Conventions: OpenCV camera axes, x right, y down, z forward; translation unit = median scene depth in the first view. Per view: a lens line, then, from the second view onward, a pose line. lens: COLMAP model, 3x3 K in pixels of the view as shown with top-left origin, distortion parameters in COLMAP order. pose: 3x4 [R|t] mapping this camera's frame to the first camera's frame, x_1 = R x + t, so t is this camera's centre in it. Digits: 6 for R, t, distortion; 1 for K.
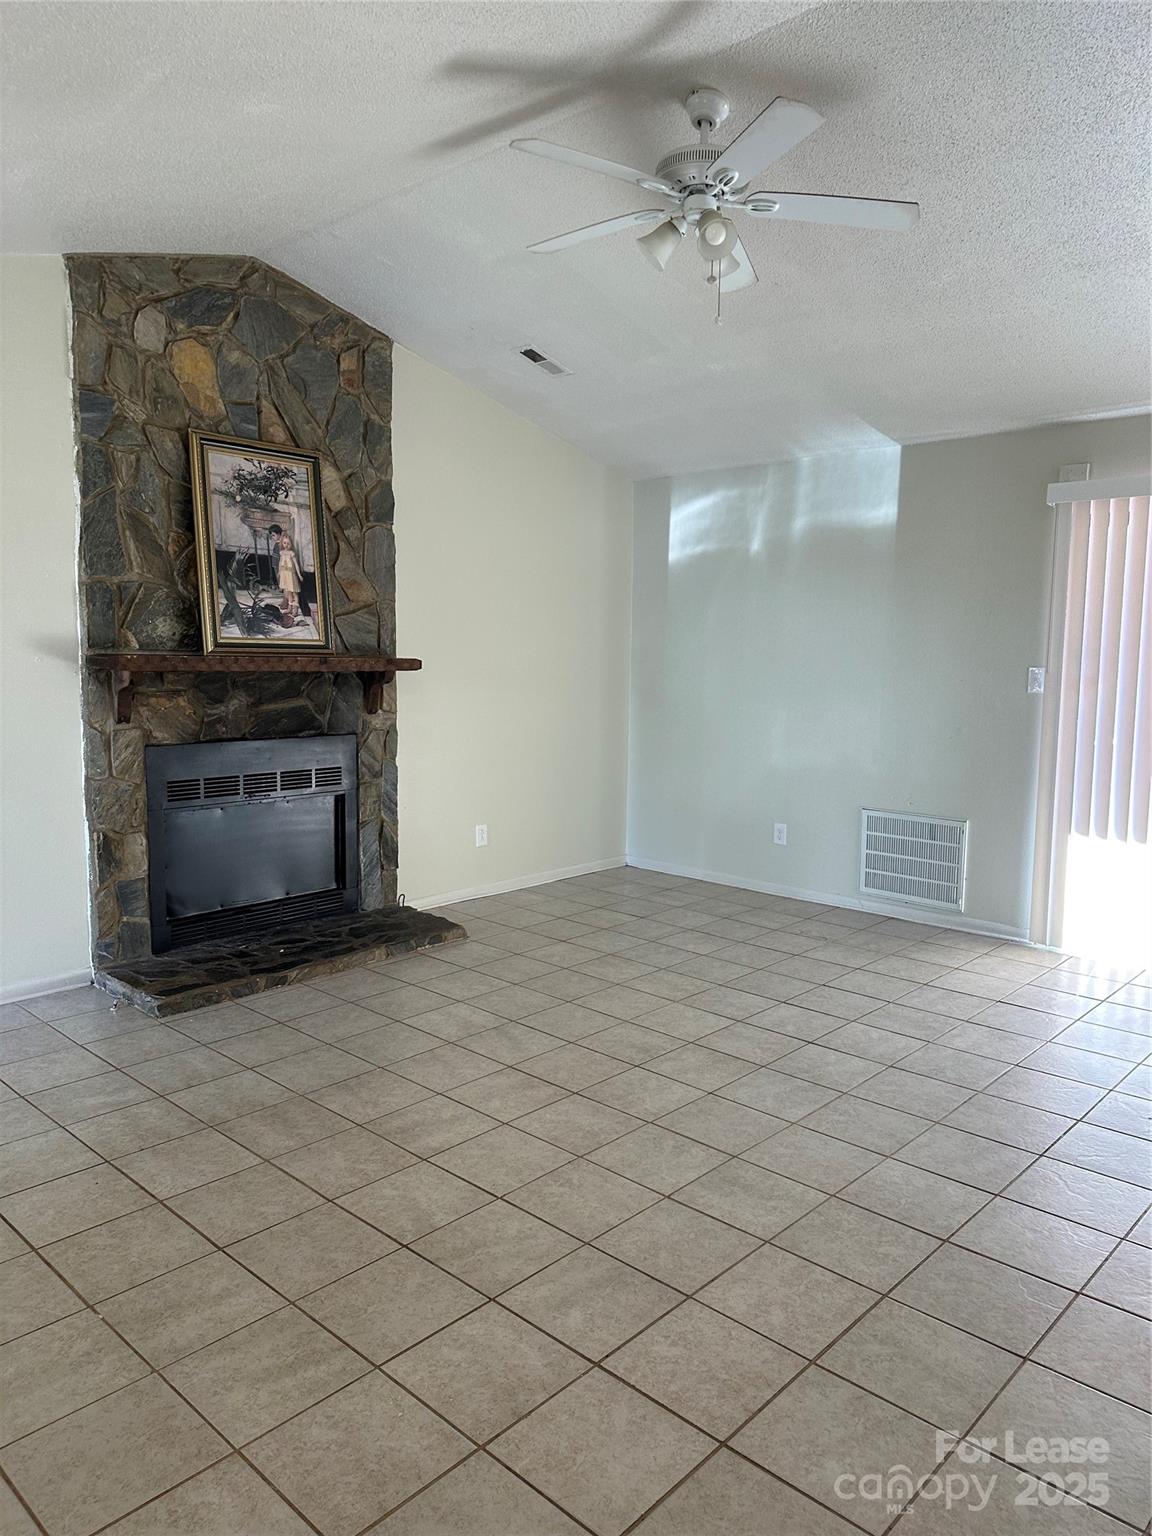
lens RADIAL K [[1083.1, 0, 576.0], [0, 1083.1, 768.0], [0, 0, 1]] dist [0.153549, -0.355046]
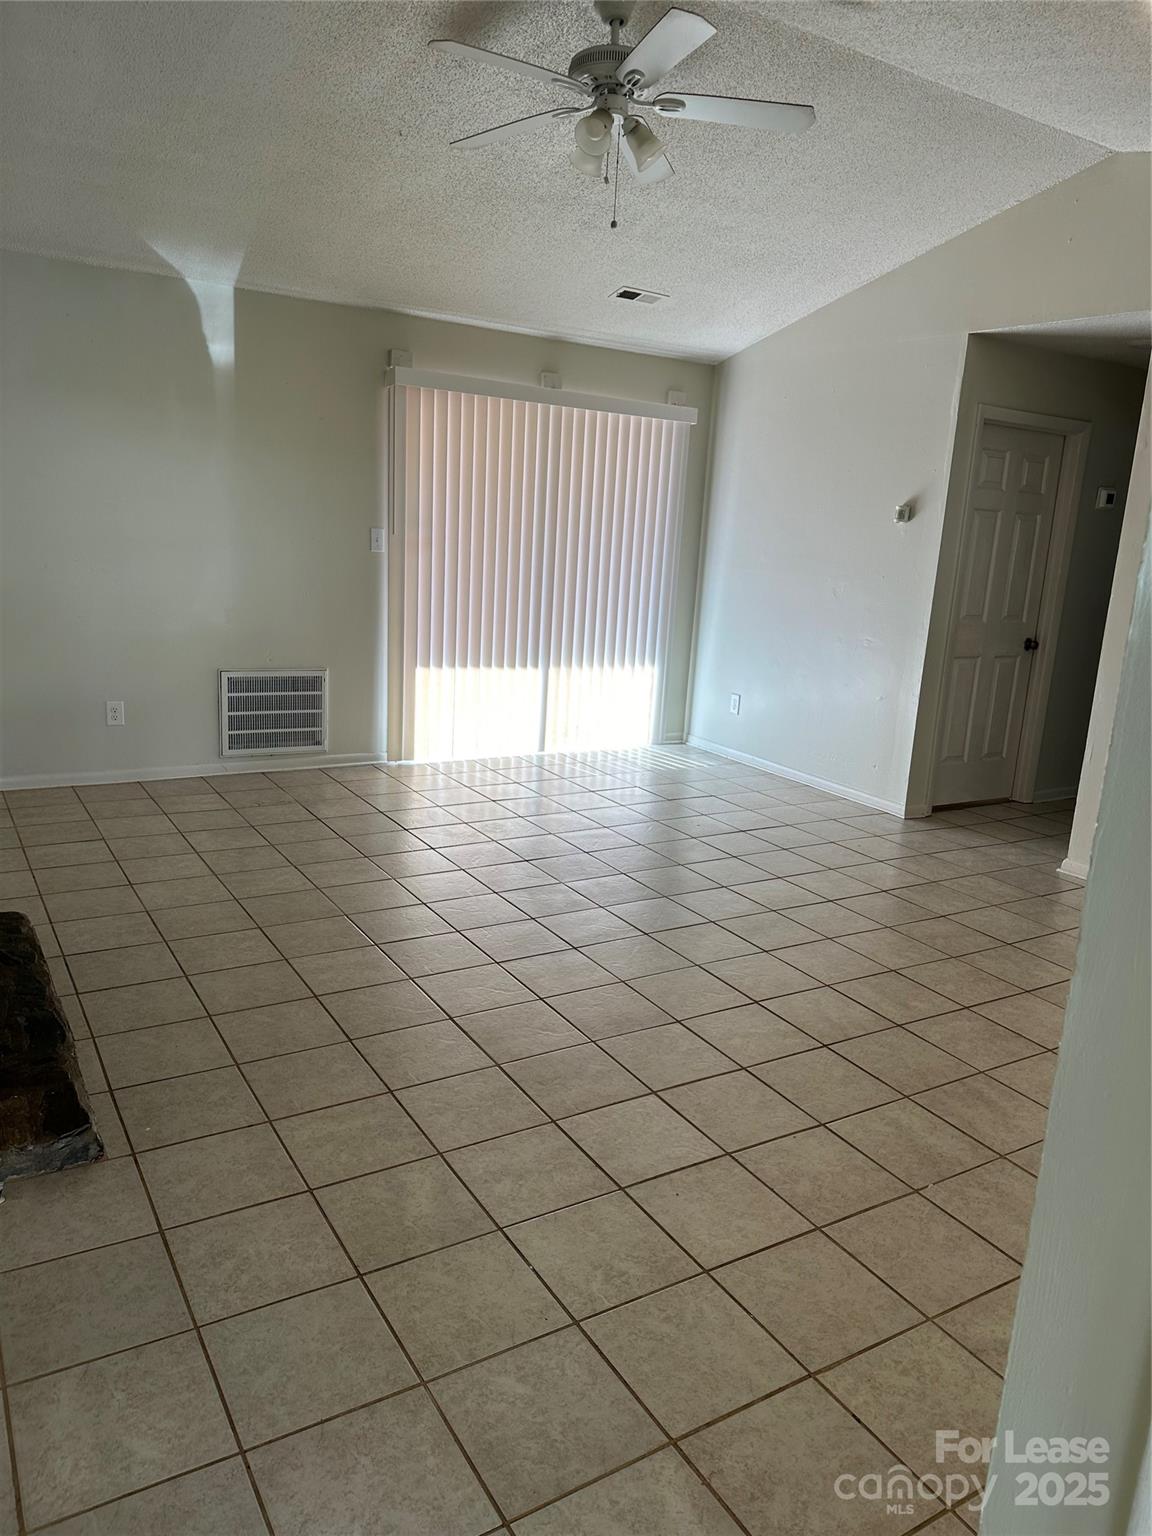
lens RADIAL K [[1073.5, 0, 620.7], [0, 1073.5, 778.0], [0, 0, 1]] dist [0.045951, 0.000440]
pose [[0.242199, -0.222424, 0.944387, -0.703361], [0.048317, 0.974925, 0.217225, -0.075144], [-0.969023, -0.006981, 0.246873, 0.499384]]
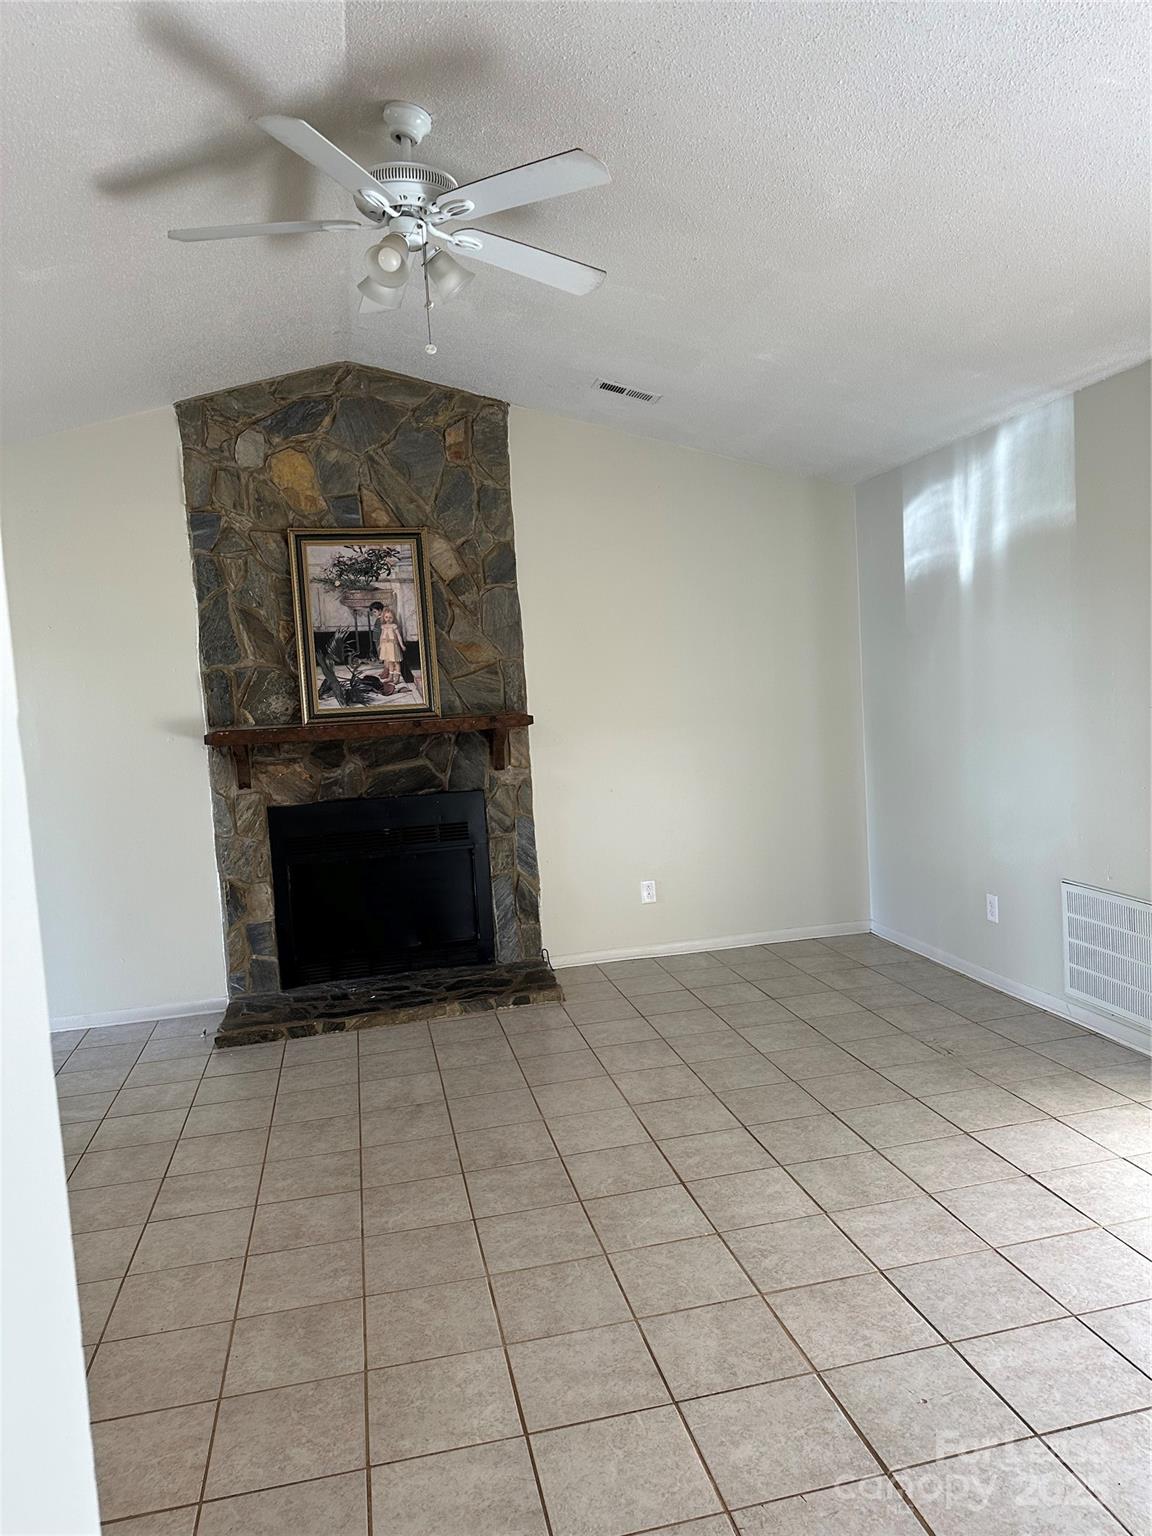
lens RADIAL K [[1083.1, 0, 576.0], [0, 1083.1, 768.0], [0, 0, 1]] dist [0.153549, -0.355046]
pose [[0.818962, -0.018468, -0.573550, 0.509009], [0.008365, 0.999760, -0.020248, -0.033876], [0.573786, 0.011785, 0.818920, 0.232464]]
